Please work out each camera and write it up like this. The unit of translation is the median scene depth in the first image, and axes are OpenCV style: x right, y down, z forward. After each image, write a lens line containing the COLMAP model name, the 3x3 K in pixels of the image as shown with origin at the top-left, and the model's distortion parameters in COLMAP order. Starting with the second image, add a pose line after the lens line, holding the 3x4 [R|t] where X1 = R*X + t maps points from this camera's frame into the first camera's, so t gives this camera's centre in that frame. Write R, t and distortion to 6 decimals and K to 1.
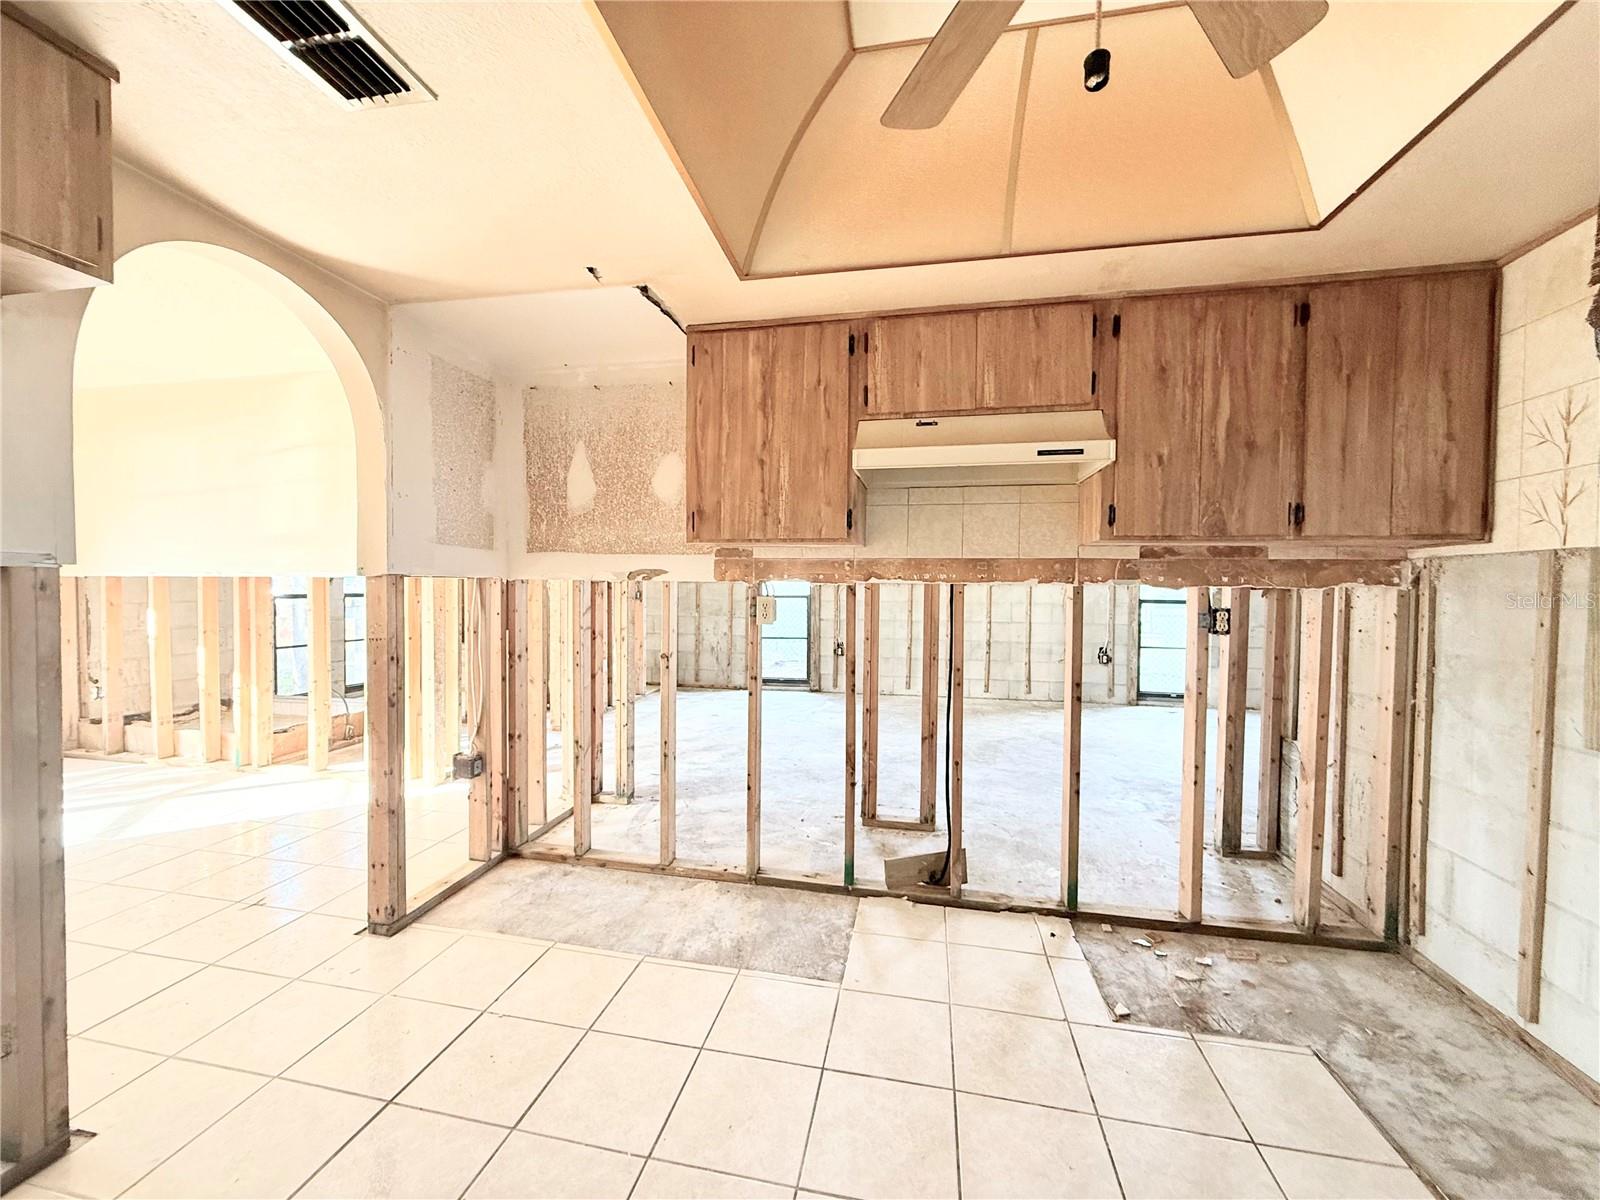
lens RADIAL K [[634.7, 0, 798.1], [0, 634.7, 601.6], [0, 0, 1]] dist [0.000770, -0.000585]
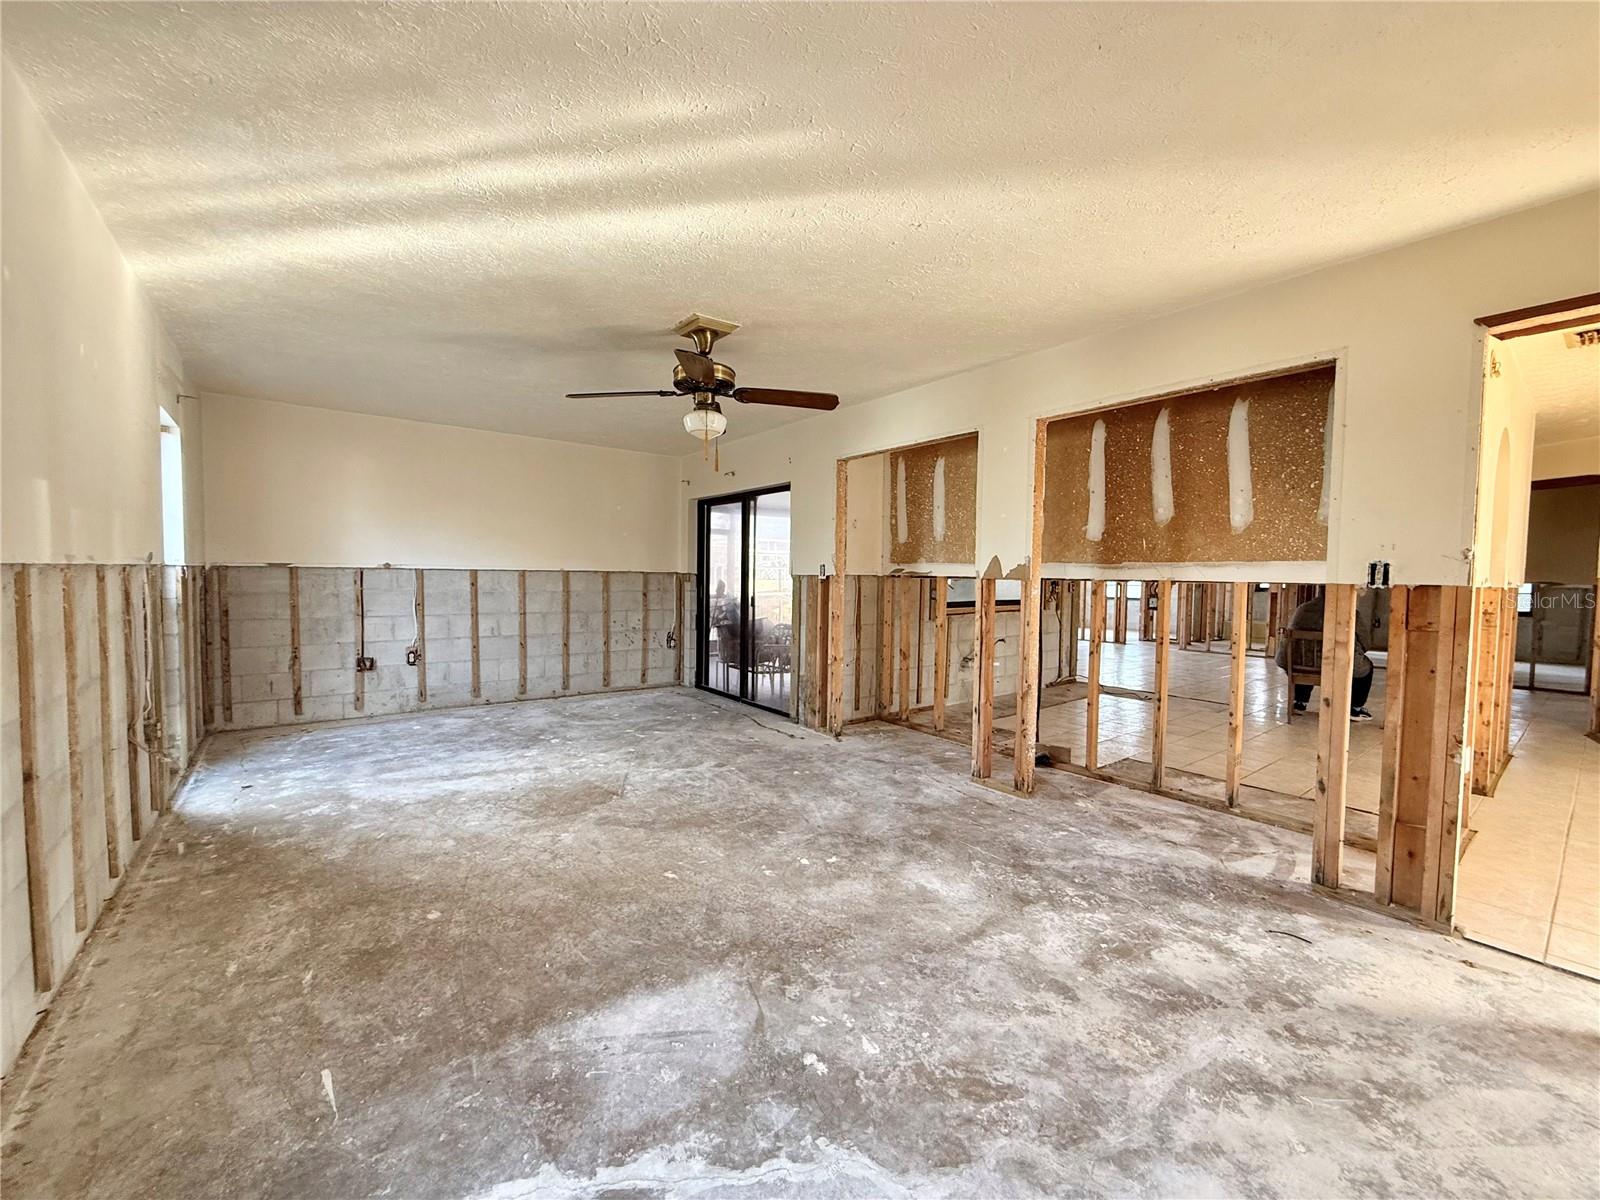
lens RADIAL K [[634.7, 0, 797.0], [0, 634.7, 602.4], [0, 0, 1]] dist [0.000770, -0.000585]
pose [[-0.754760, -0.047813, 0.654256, -0.144974], [-0.002456, 0.997539, 0.070068, -0.031734], [-0.655997, 0.051277, -0.753020, 1.007195]]
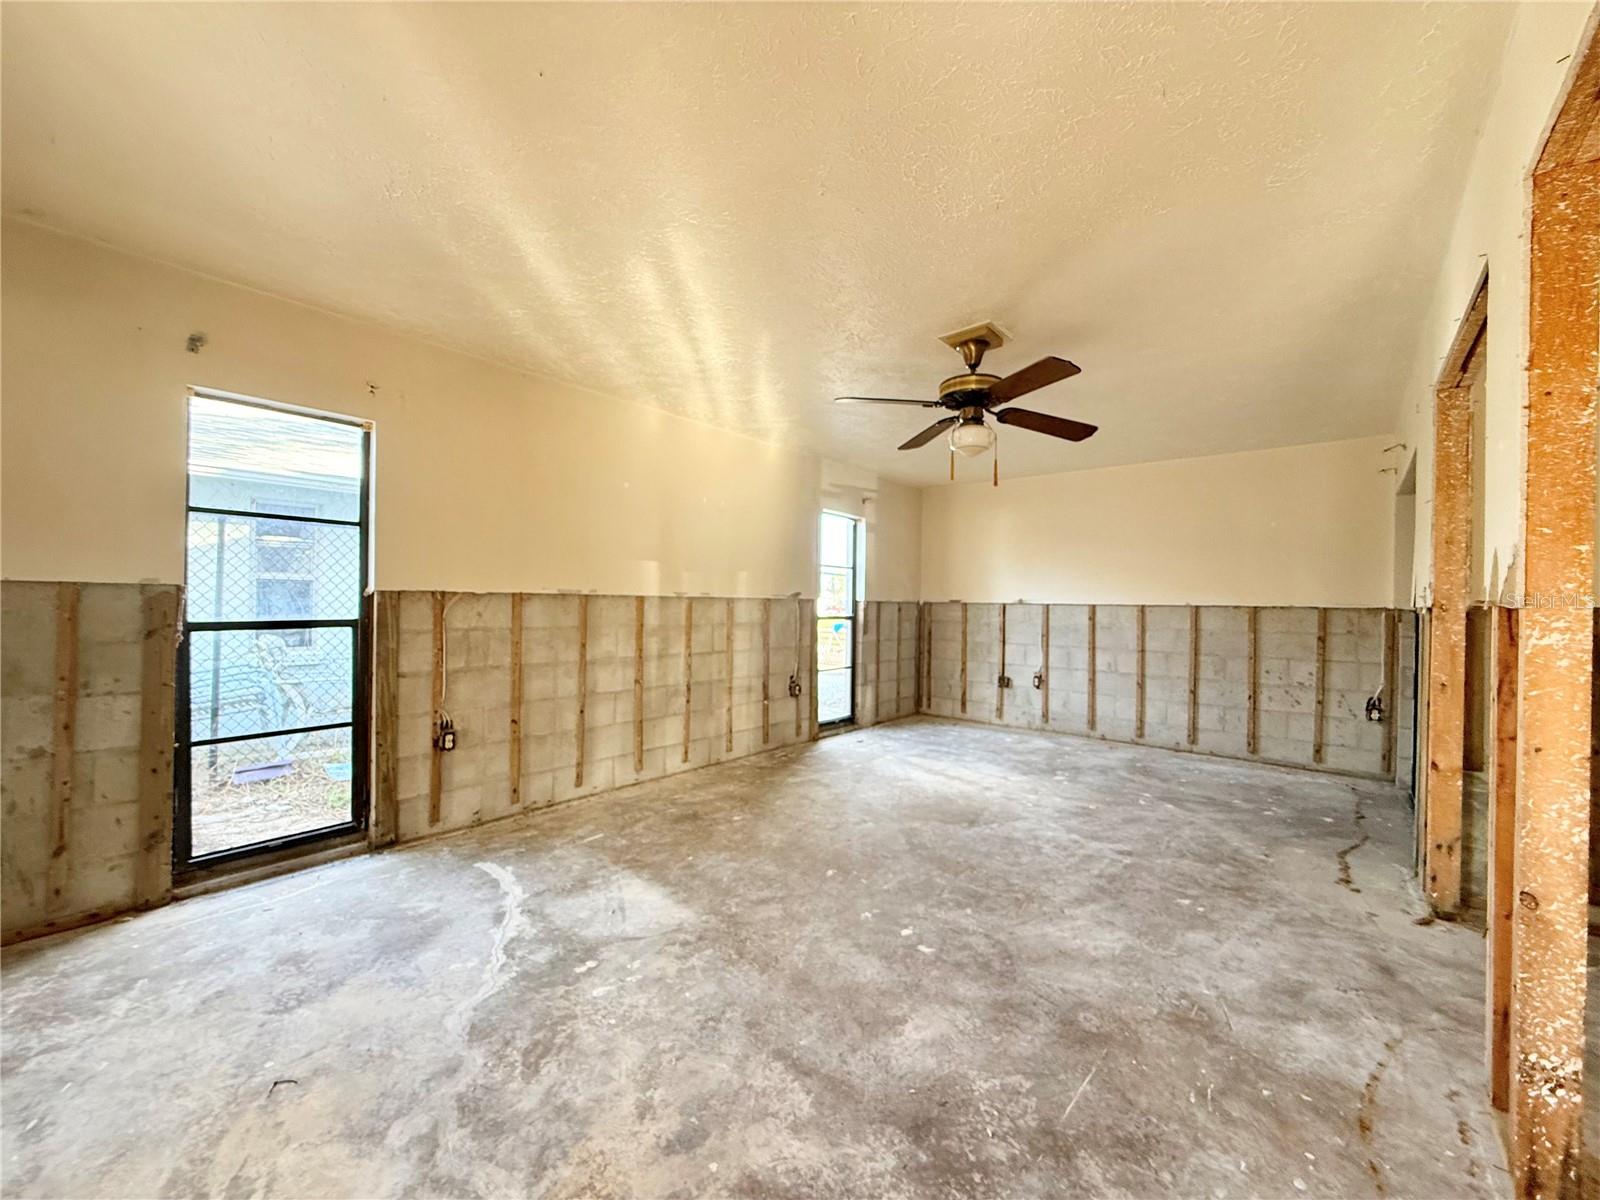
lens RADIAL K [[634.7, 0, 793.0], [0, 634.7, 604.5], [0, 0, 1]] dist [0.000770, -0.000585]
pose [[0.485118, -0.001975, 0.874446, -0.224044], [0.010653, 0.999937, -0.003652, -0.016167], [-0.874384, 0.011087, 0.485108, 0.589060]]
